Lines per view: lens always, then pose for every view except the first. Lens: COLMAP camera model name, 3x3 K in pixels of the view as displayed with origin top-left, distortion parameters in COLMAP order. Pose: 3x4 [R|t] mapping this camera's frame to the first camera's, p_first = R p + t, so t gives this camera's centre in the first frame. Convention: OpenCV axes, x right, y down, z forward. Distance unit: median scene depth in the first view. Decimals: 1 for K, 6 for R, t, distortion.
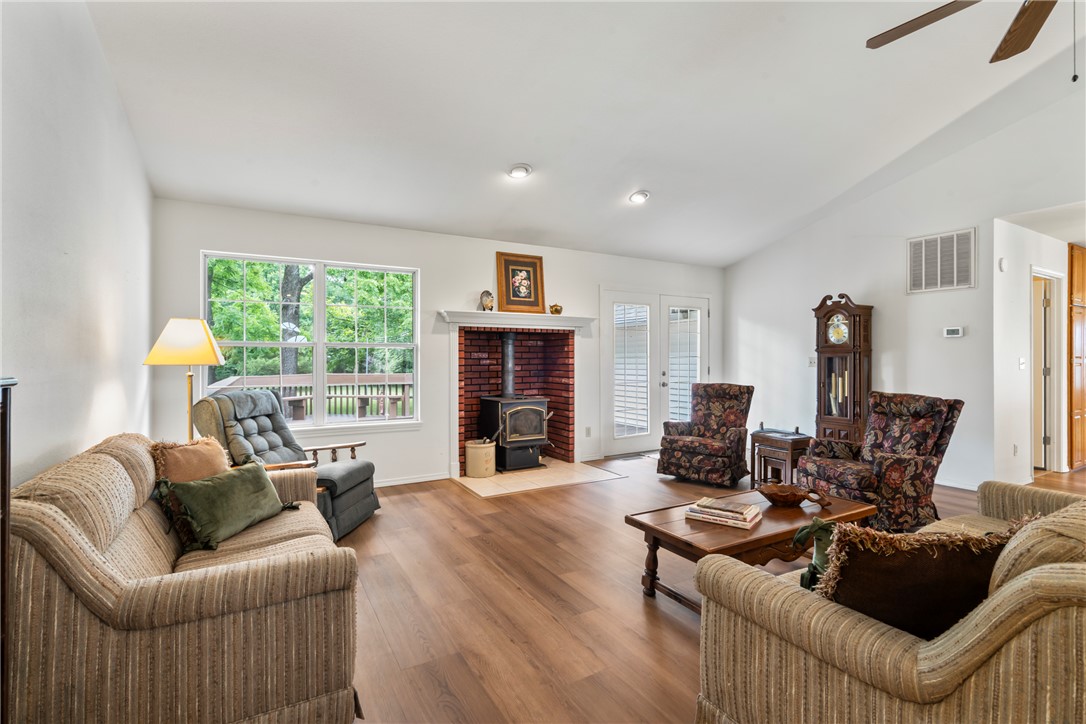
lens RADIAL K [[491.2, 0, 537.2], [0, 491.2, 357.7], [0, 0, 1]] dist [-0.012049, 0.000891]
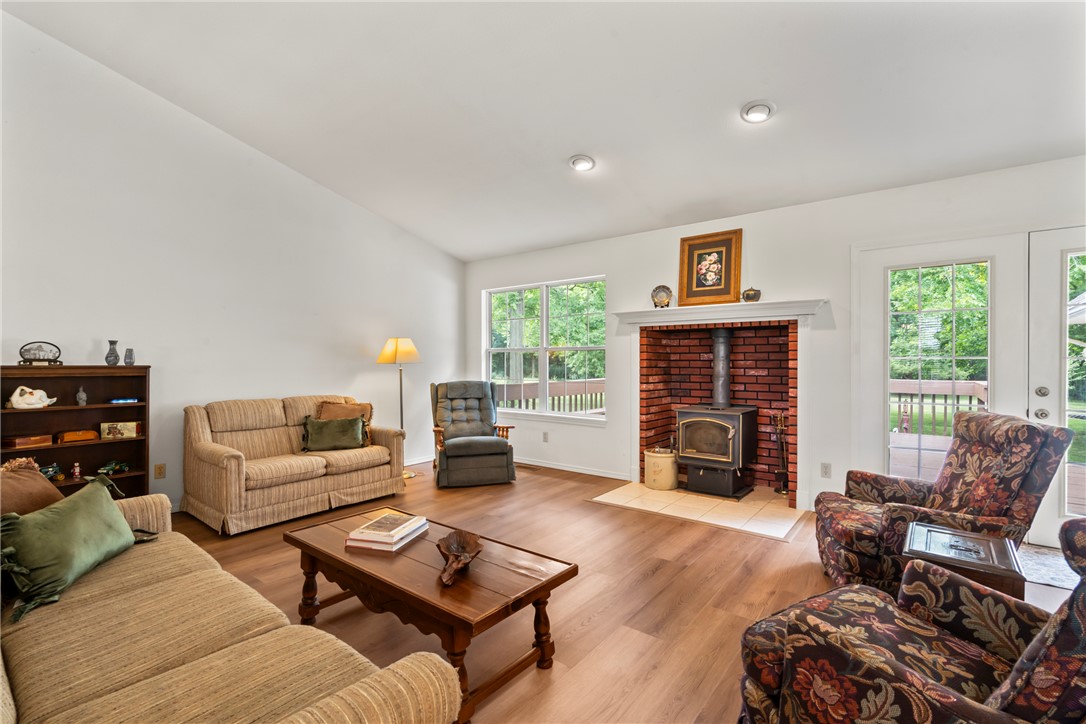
lens RADIAL K [[491.2, 0, 537.2], [0, 491.2, 357.7], [0, 0, 1]] dist [-0.012049, 0.000891]
pose [[0.376266, -0.002725, -0.926508, 0.633825], [0.001523, 0.999996, -0.002323, -0.001083], [0.926510, -0.000537, 0.376269, 0.431441]]
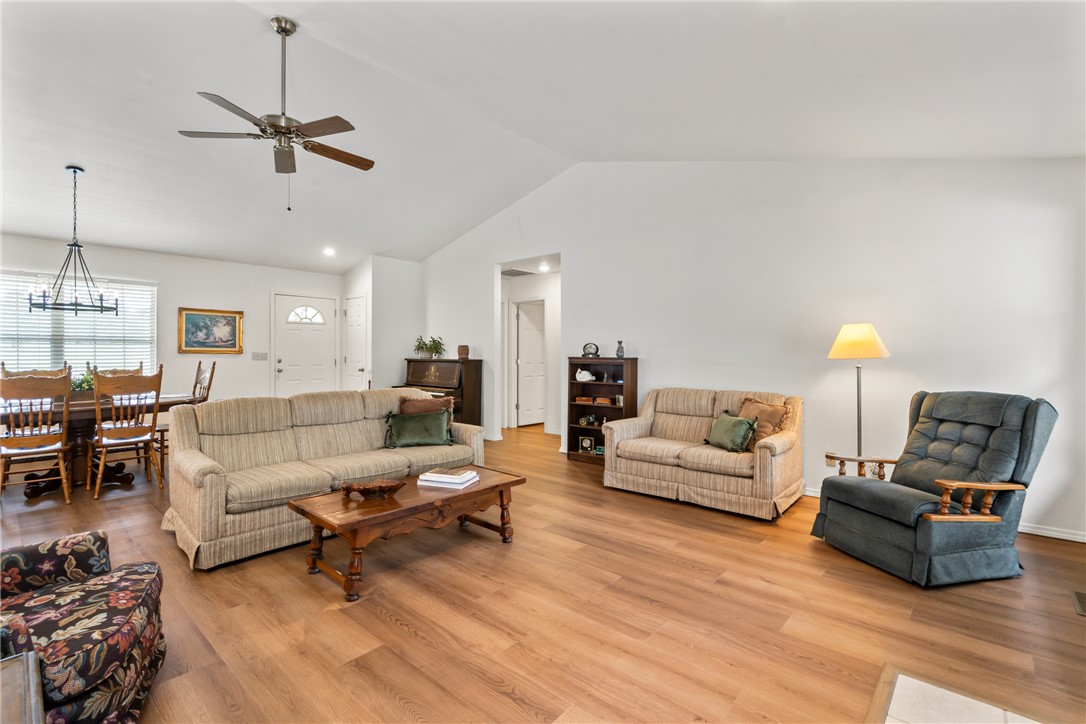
lens RADIAL K [[491.2, 0, 537.2], [0, 491.2, 357.7], [0, 0, 1]] dist [-0.012049, 0.000891]
pose [[-0.945462, 0.002839, -0.325721, 0.273777], [0.000969, 0.999982, 0.005901, 0.001709], [0.325731, 0.005264, -0.945448, 1.071218]]
